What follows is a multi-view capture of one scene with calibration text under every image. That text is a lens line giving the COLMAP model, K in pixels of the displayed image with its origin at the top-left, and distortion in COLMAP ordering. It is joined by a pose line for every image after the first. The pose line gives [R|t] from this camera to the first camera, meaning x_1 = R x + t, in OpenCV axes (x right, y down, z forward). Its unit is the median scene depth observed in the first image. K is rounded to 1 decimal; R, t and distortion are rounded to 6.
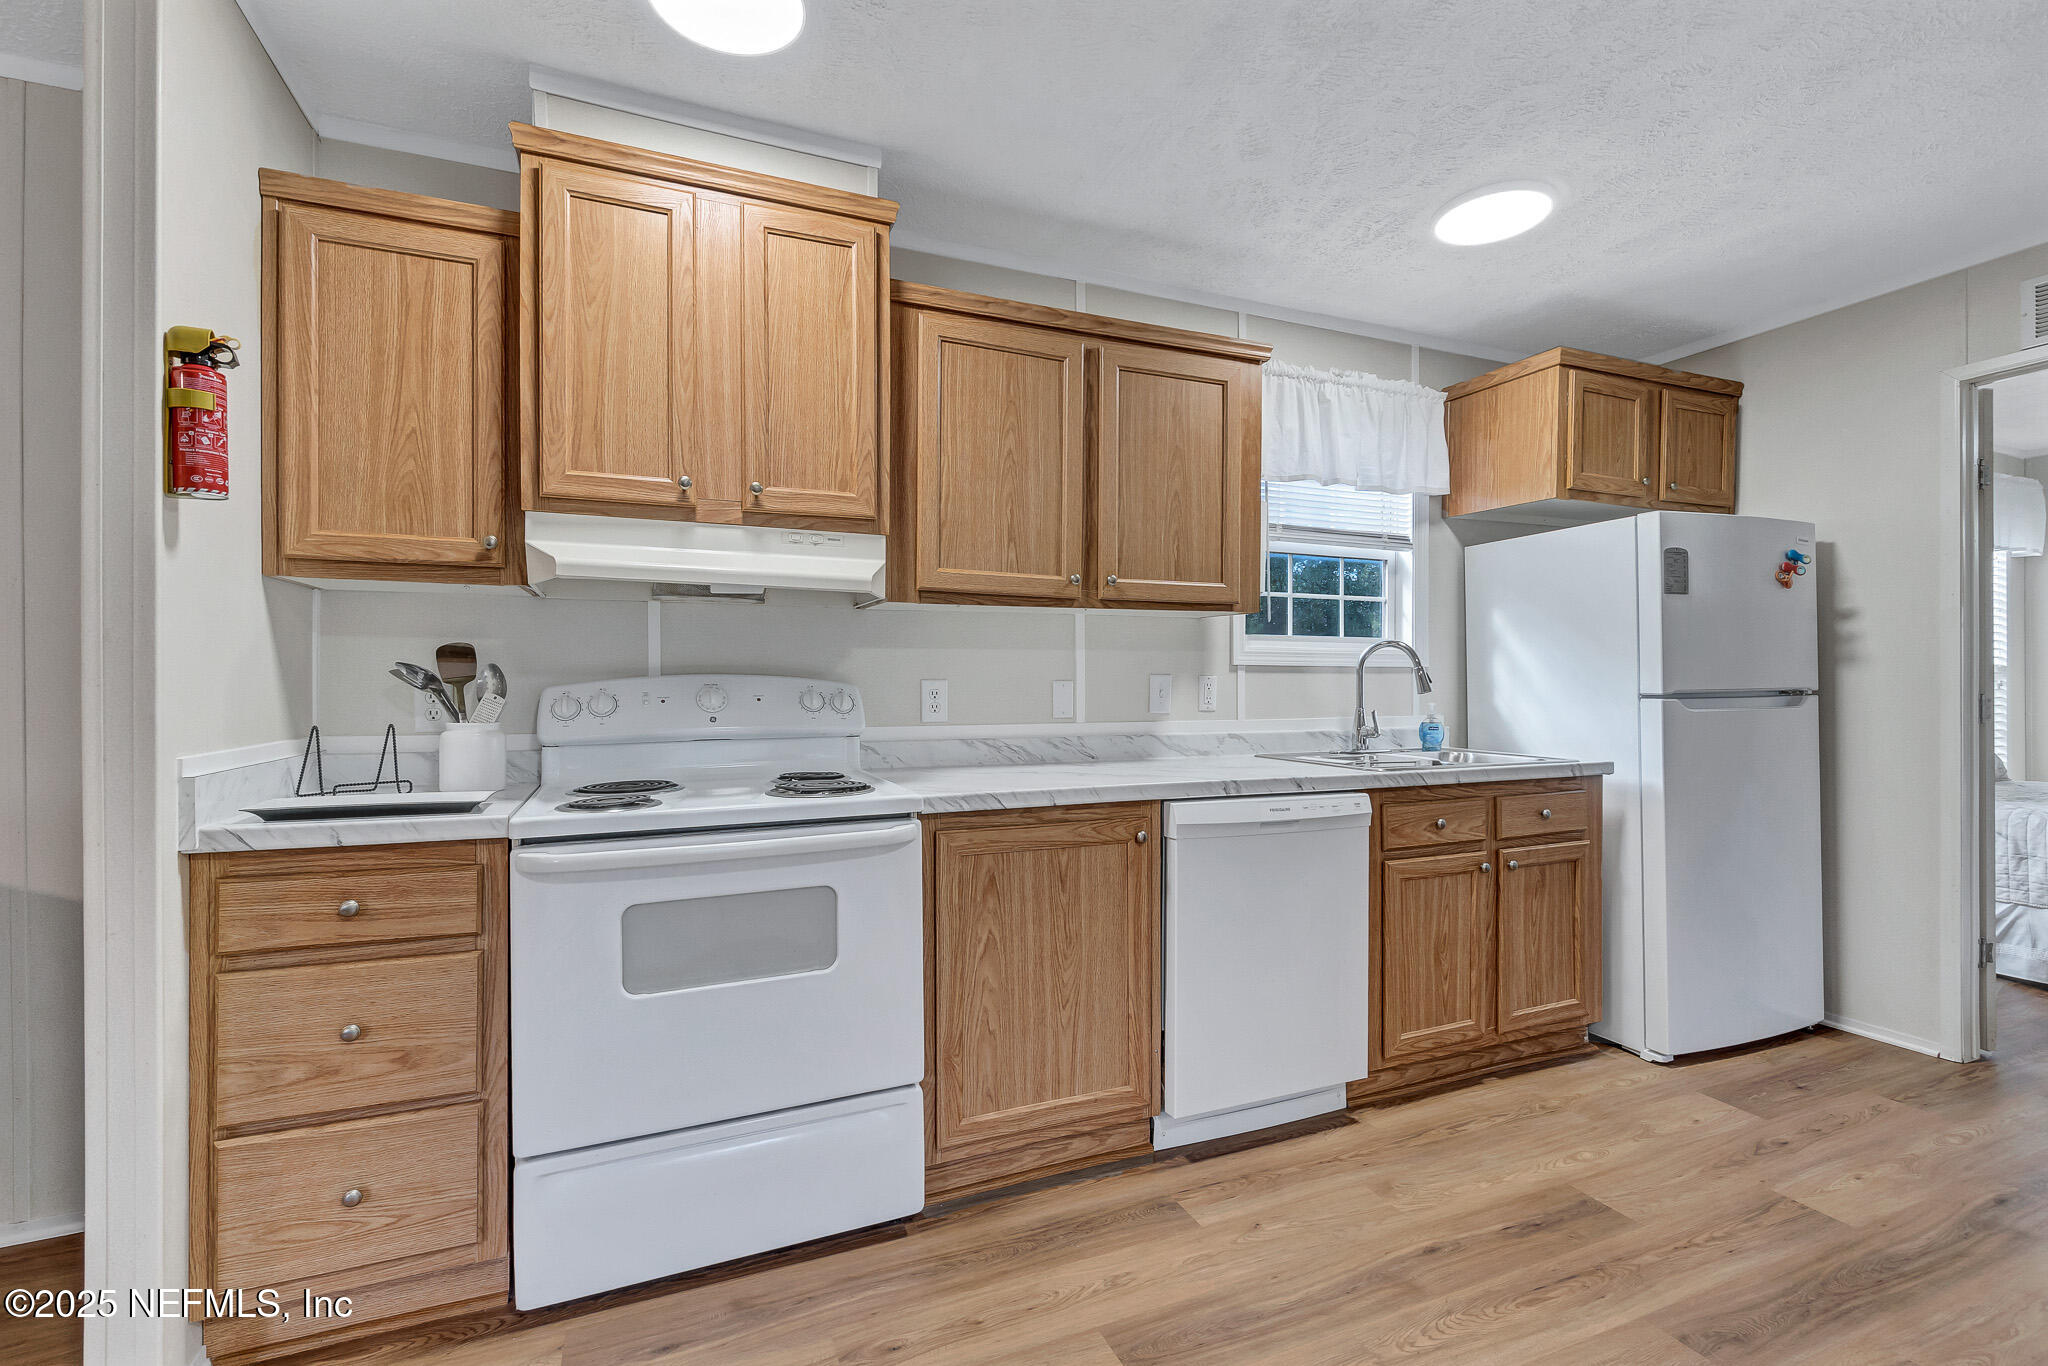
lens RADIAL K [[897.1, 0, 1009.4], [0, 897.1, 669.1], [0, 0, 1]] dist [-0.003005, 0.001579]
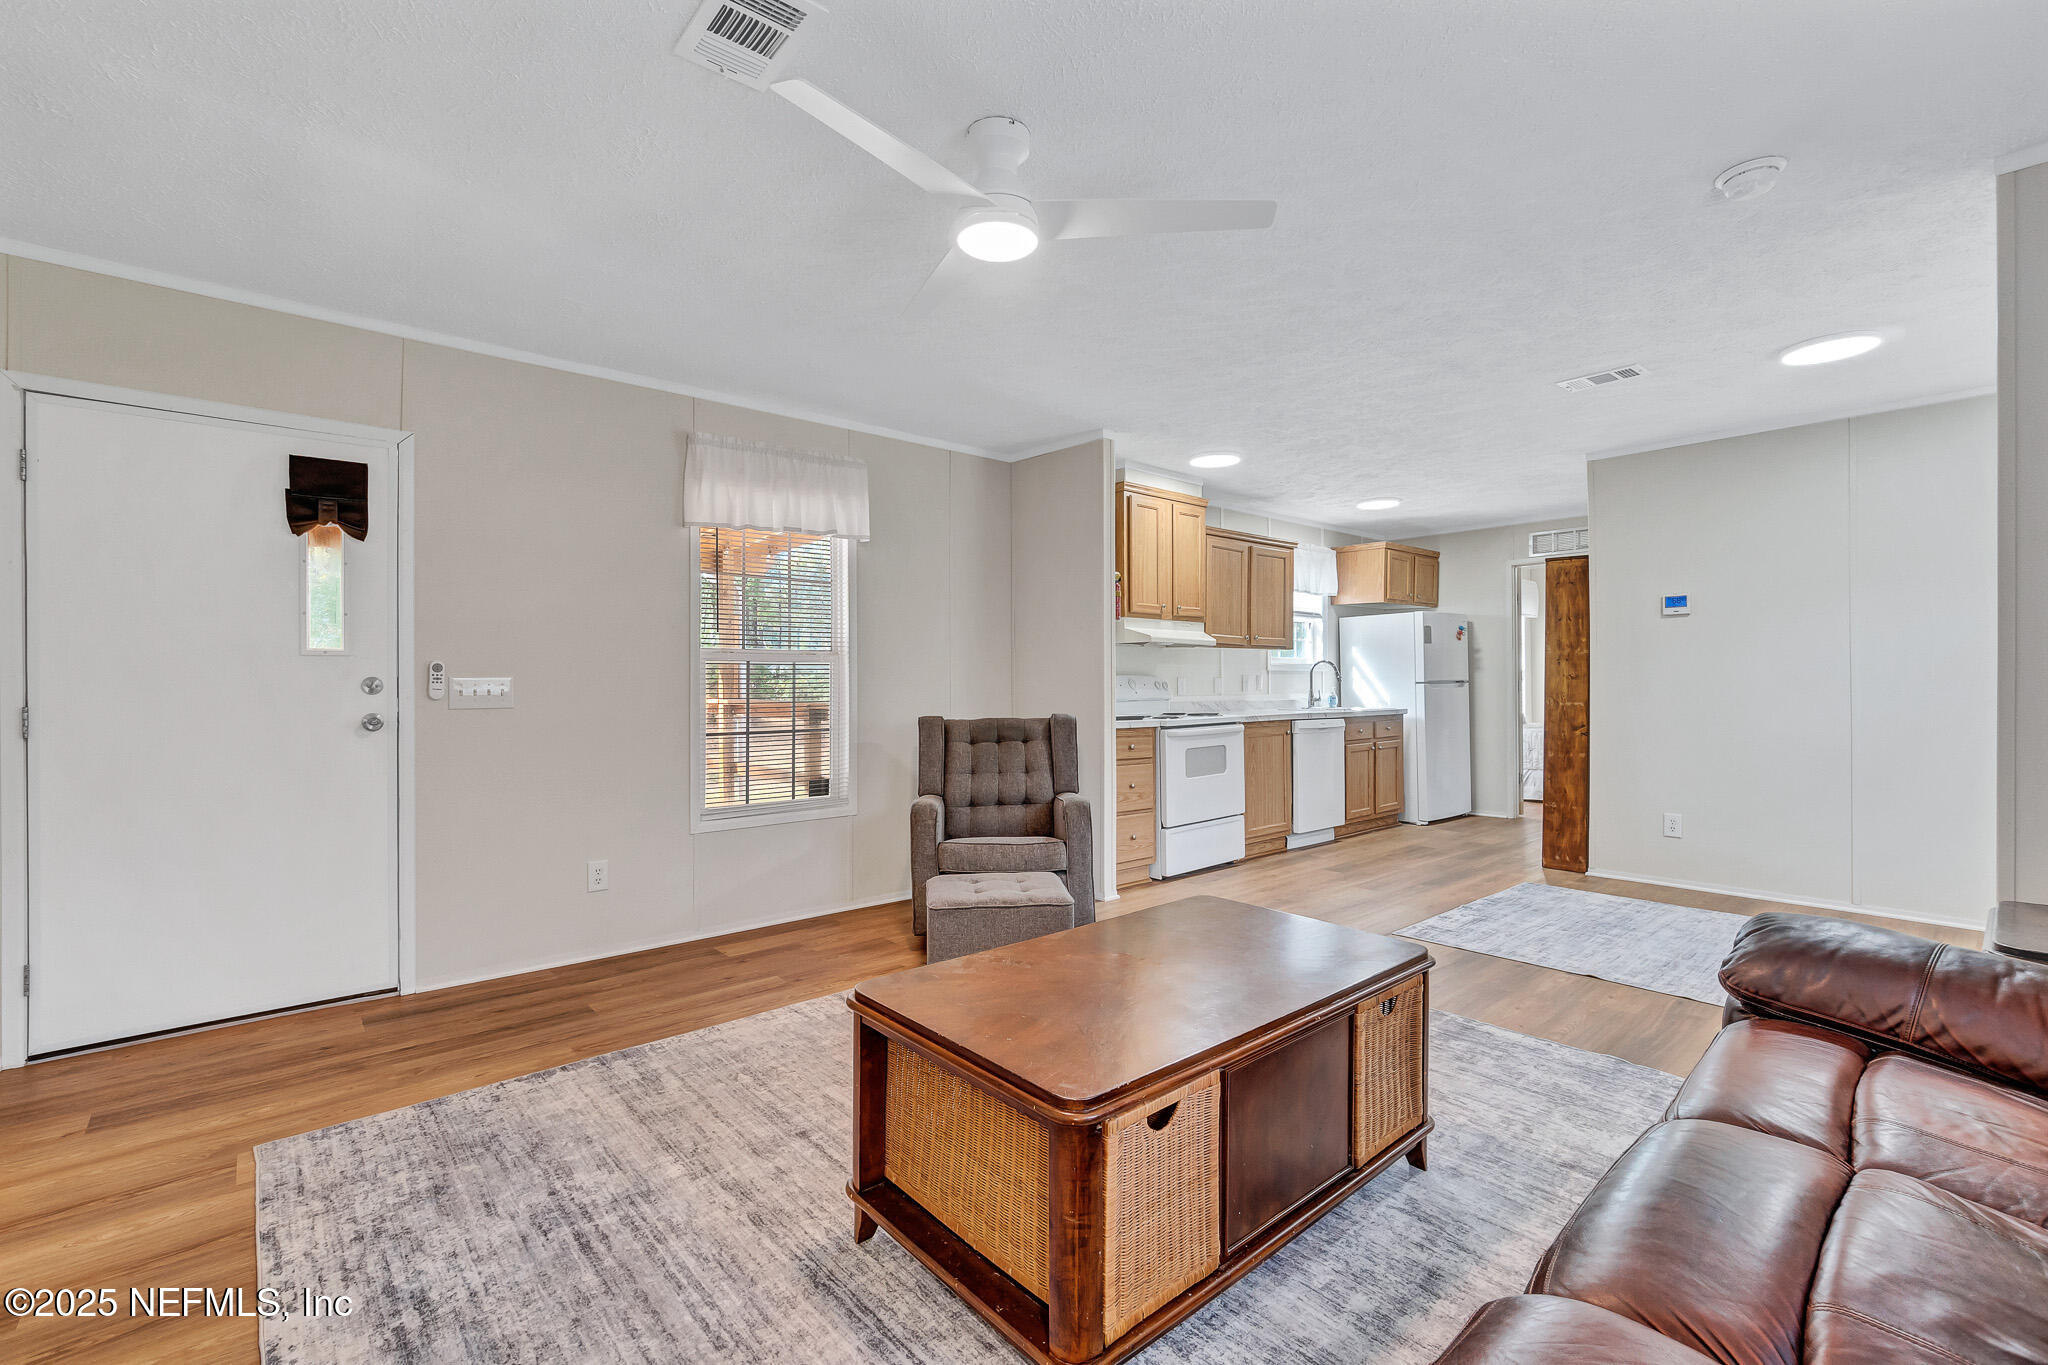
lens RADIAL K [[897.1, 0, 1005.5], [0, 897.1, 686.7], [0, 0, 1]] dist [-0.003005, 0.001579]
pose [[0.950191, -0.009968, 0.311509, -1.200615], [0.008182, 0.999942, 0.007038, 0.013720], [-0.311561, -0.004138, 0.950217, -1.060222]]
